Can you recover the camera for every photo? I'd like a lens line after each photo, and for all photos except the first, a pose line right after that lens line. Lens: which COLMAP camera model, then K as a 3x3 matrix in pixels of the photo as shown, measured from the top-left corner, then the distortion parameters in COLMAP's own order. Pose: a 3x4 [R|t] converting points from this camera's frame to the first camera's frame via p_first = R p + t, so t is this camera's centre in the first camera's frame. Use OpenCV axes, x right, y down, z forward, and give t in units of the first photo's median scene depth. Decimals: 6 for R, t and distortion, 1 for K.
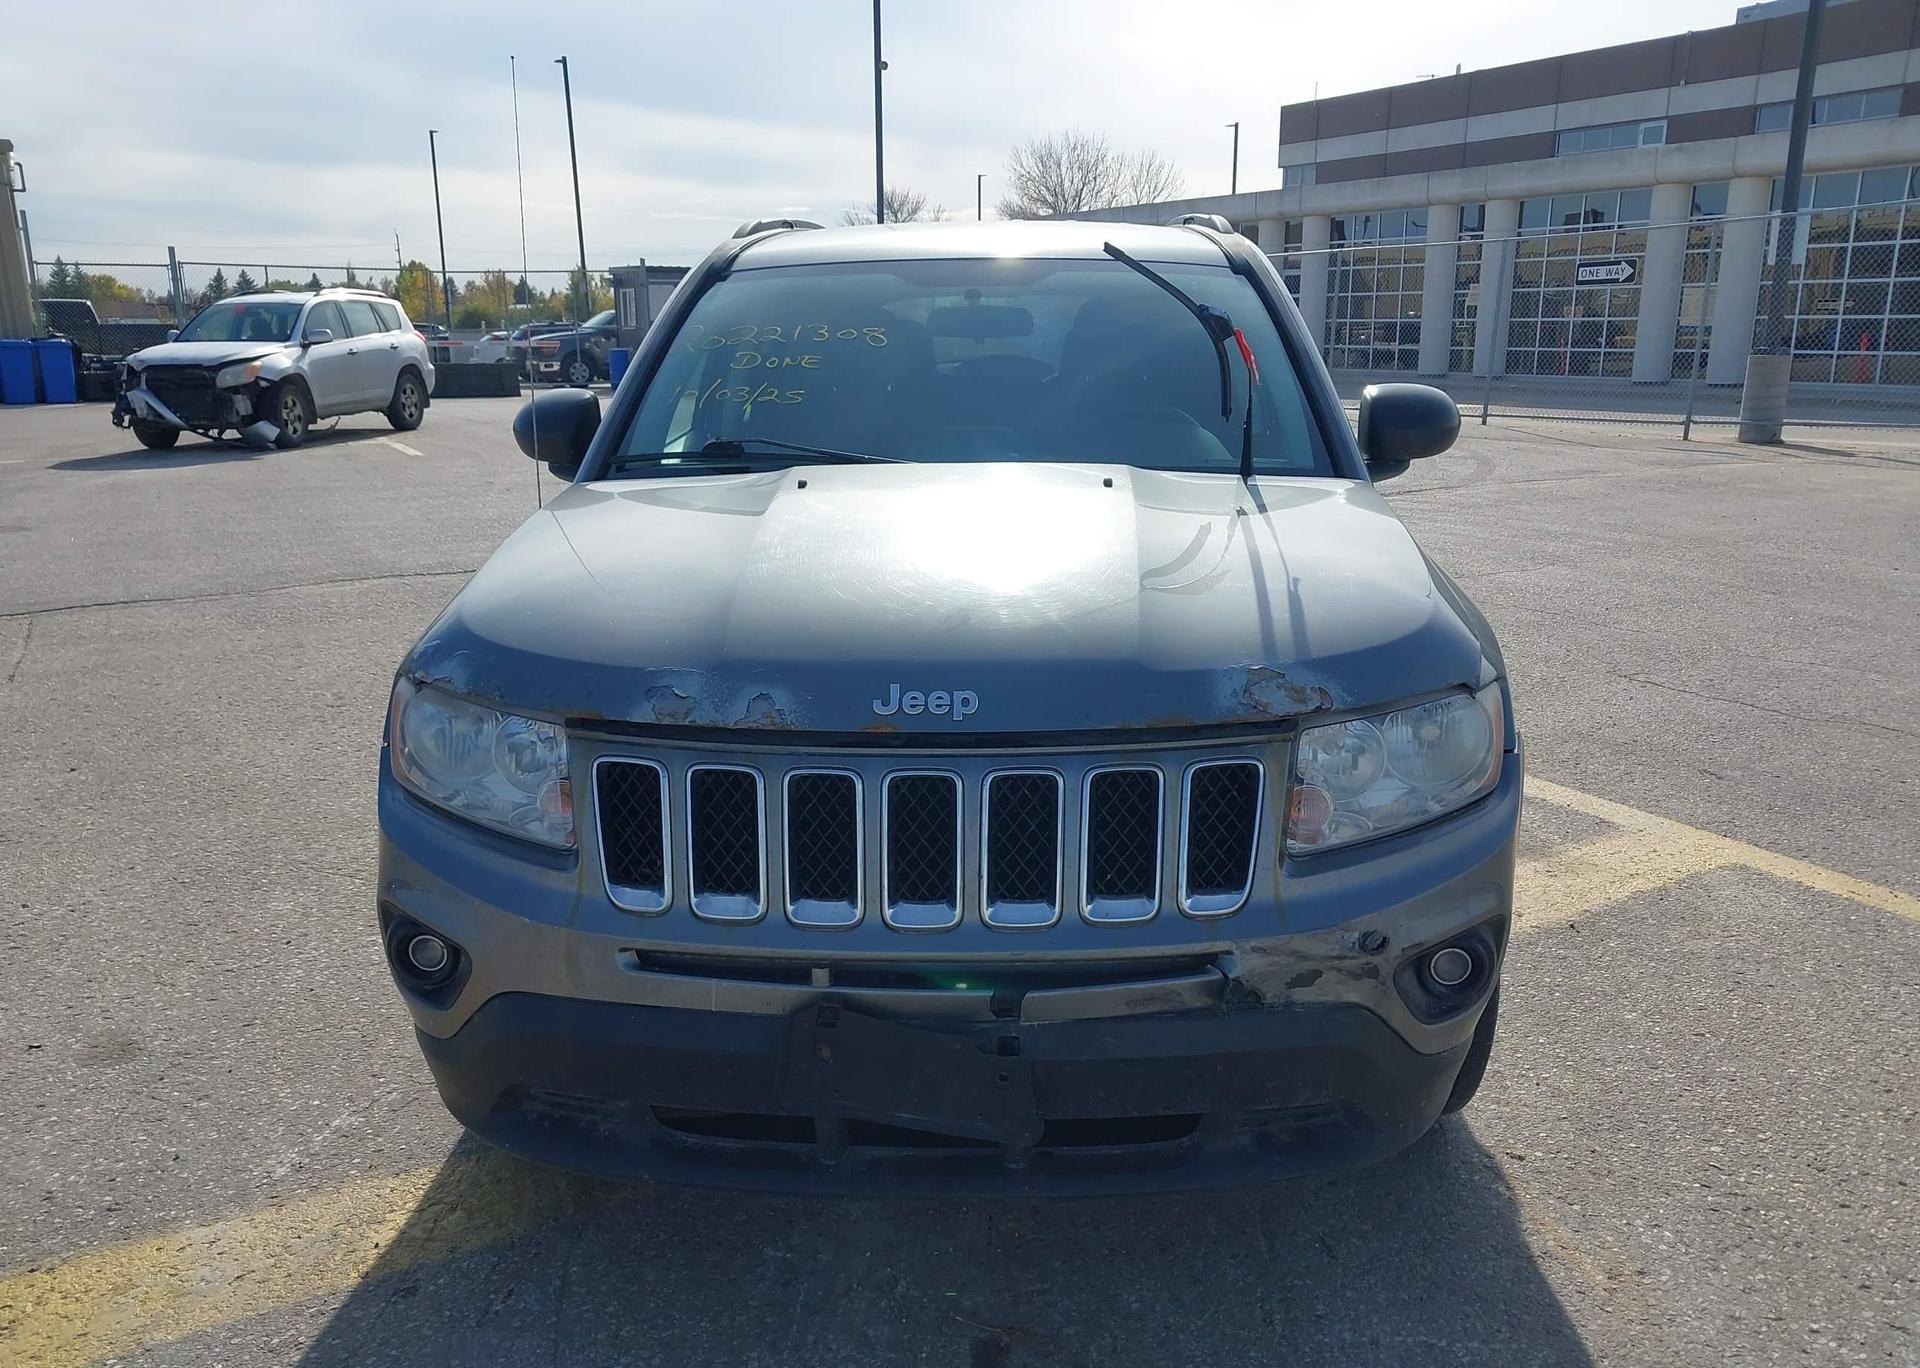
lens RADIAL K [[1550.1, 0, 952.4], [0, 1550.1, 693.4], [0, 0, 1]] dist [0.027696, -0.043451]
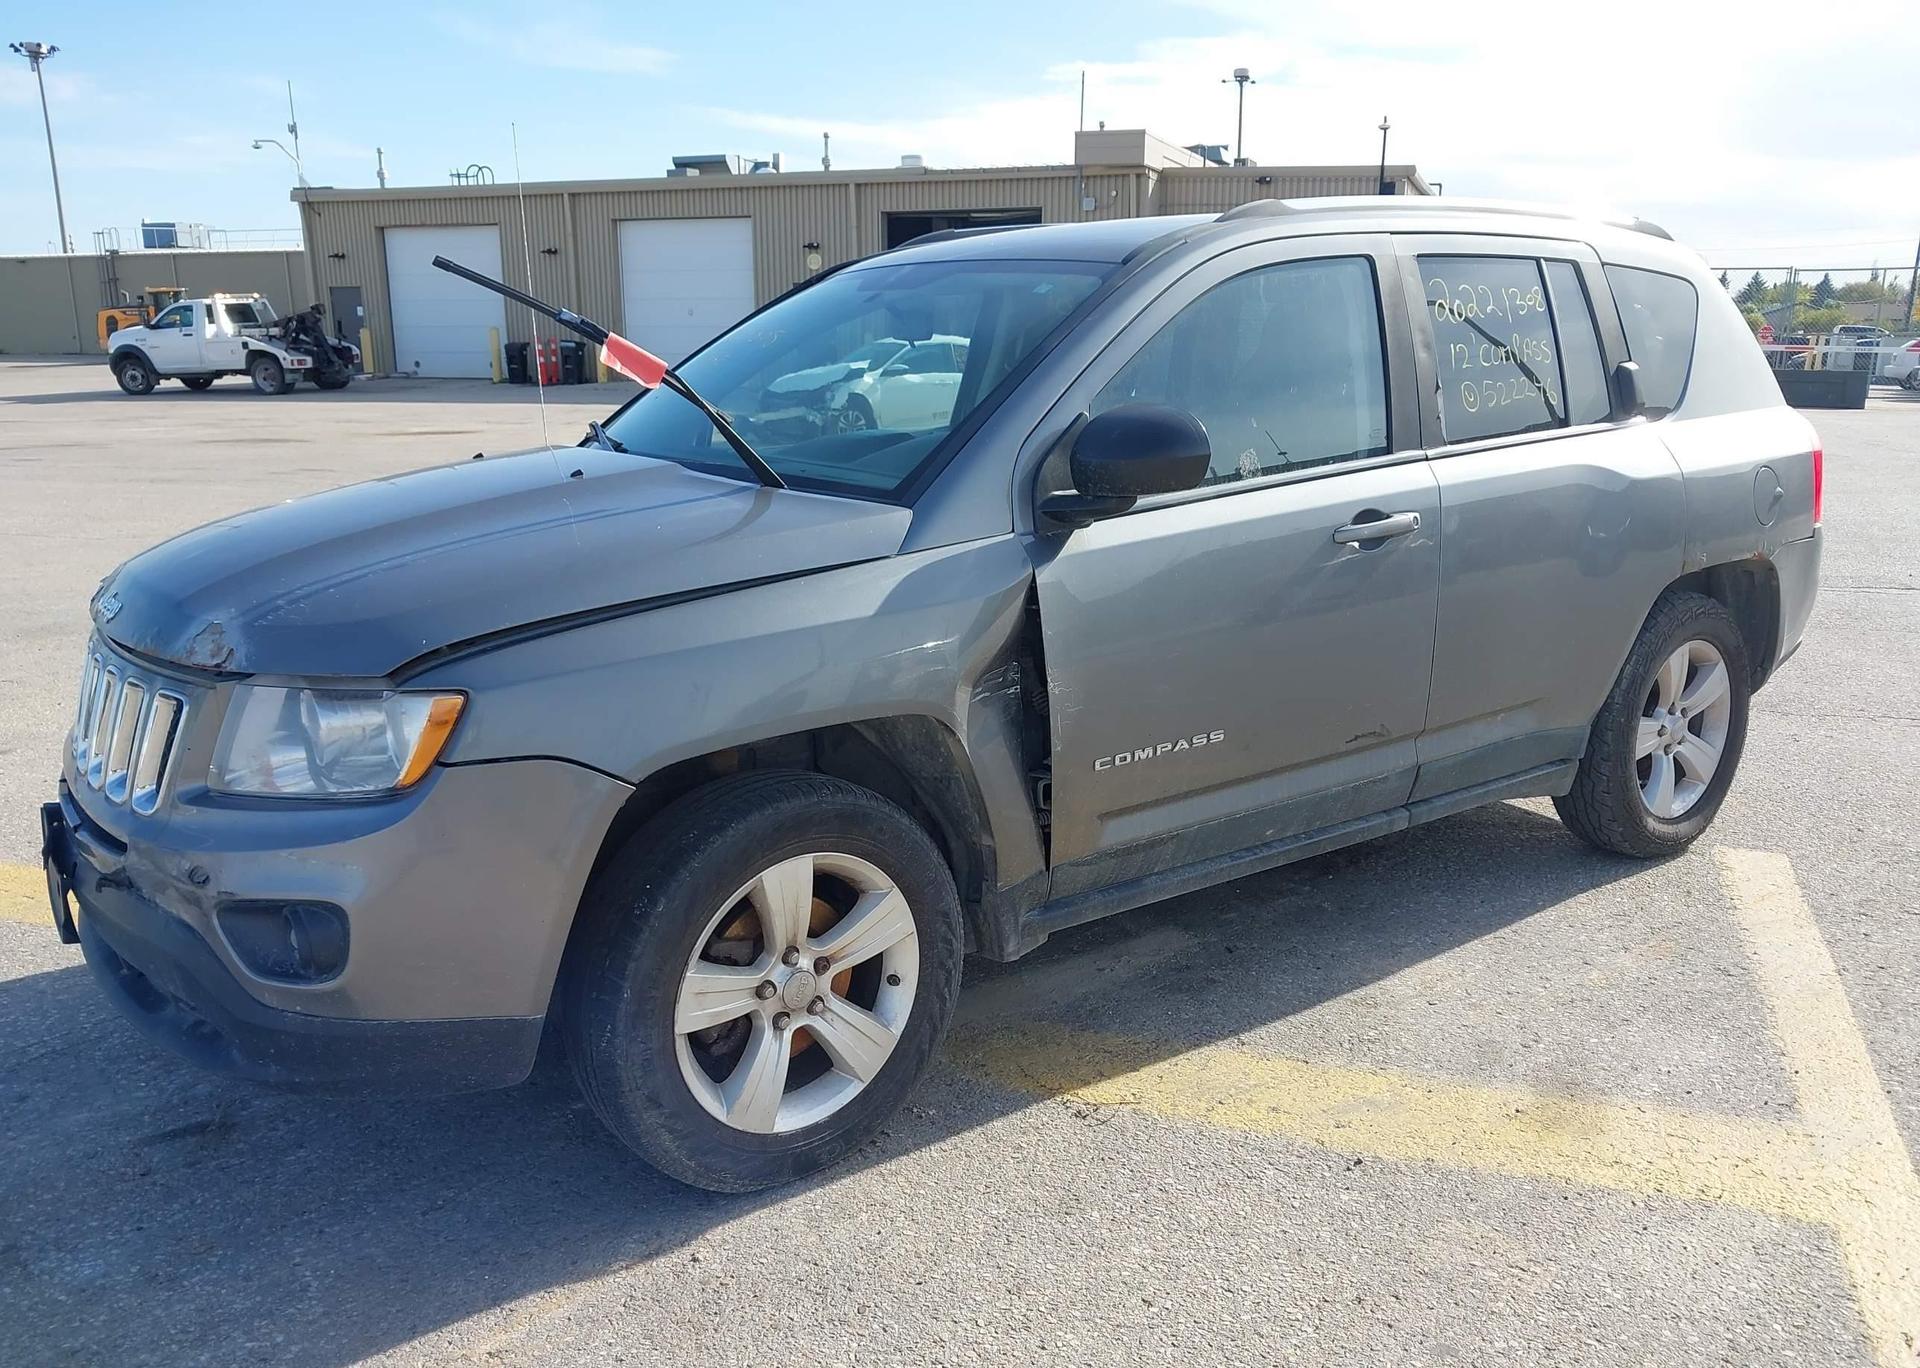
lens RADIAL K [[1550.1, 0, 963.4], [0, 1550.1, 700.1], [0, 0, 1]] dist [0.027696, -0.043451]
pose [[0.626121, 0.186674, -0.757051, 0.735440], [-0.184828, 0.978779, 0.088486, -0.084984], [0.757503, 0.084521, 0.647337, 0.343804]]
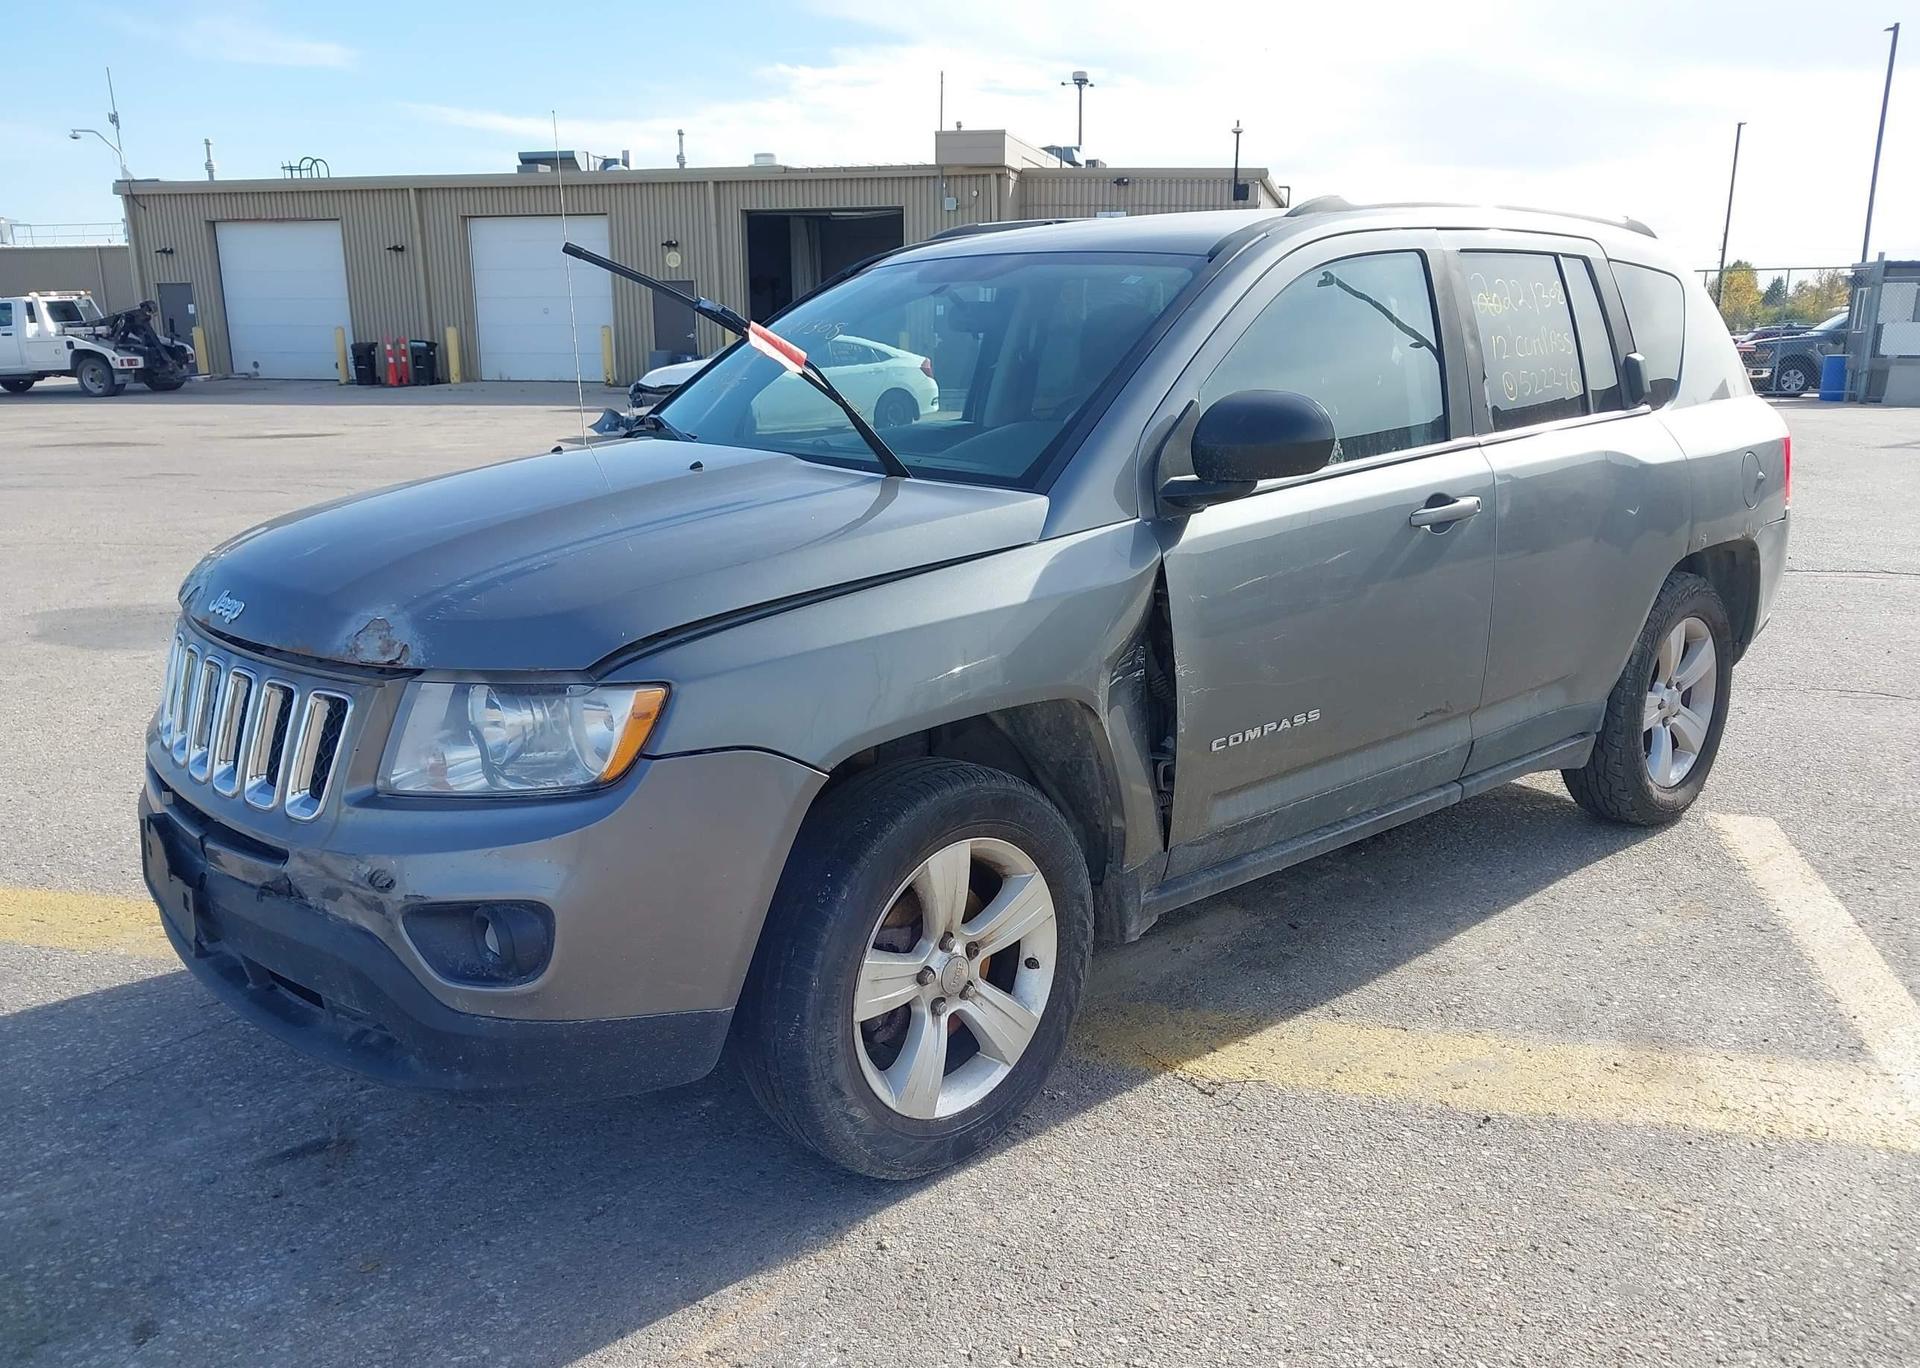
lens RADIAL K [[1550.1, 0, 966.0], [0, 1550.1, 698.4], [0, 0, 1]] dist [0.027696, -0.043451]
pose [[0.702344, 0.170000, -0.691240, 0.656545], [-0.169221, 0.983101, 0.069840, -0.056657], [0.691431, 0.067920, 0.719243, 0.247659]]
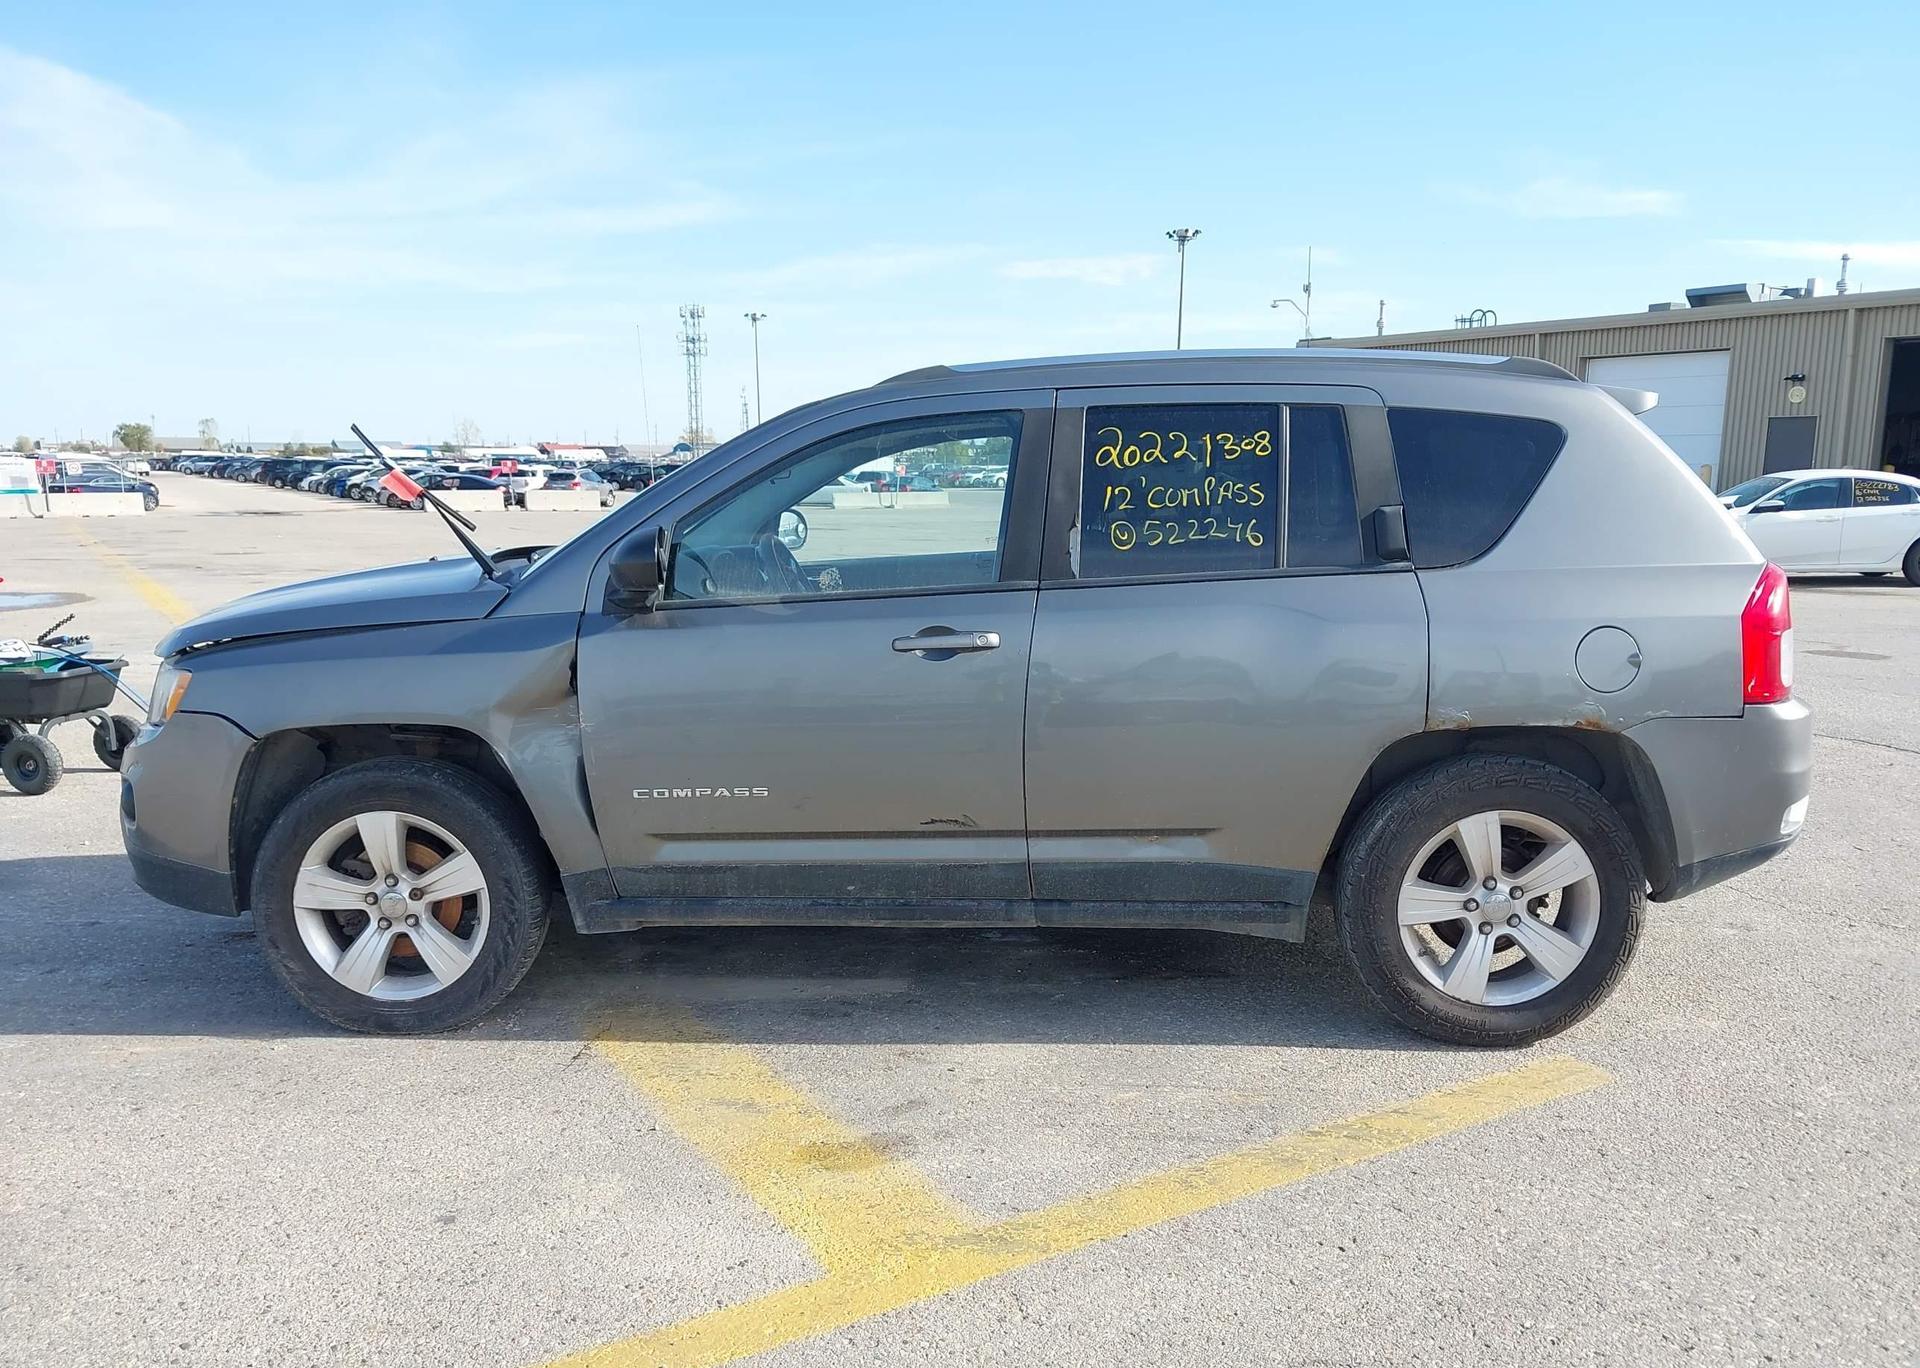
lens RADIAL K [[1550.1, 0, 945.9], [0, 1550.1, 671.2], [0, 0, 1]] dist [0.027696, -0.043451]
pose [[0.008007, 0.138211, -0.990370, 1.168621], [-0.236504, 0.962565, 0.132418, -0.246489], [0.971597, 0.233167, 0.040394, 0.988559]]
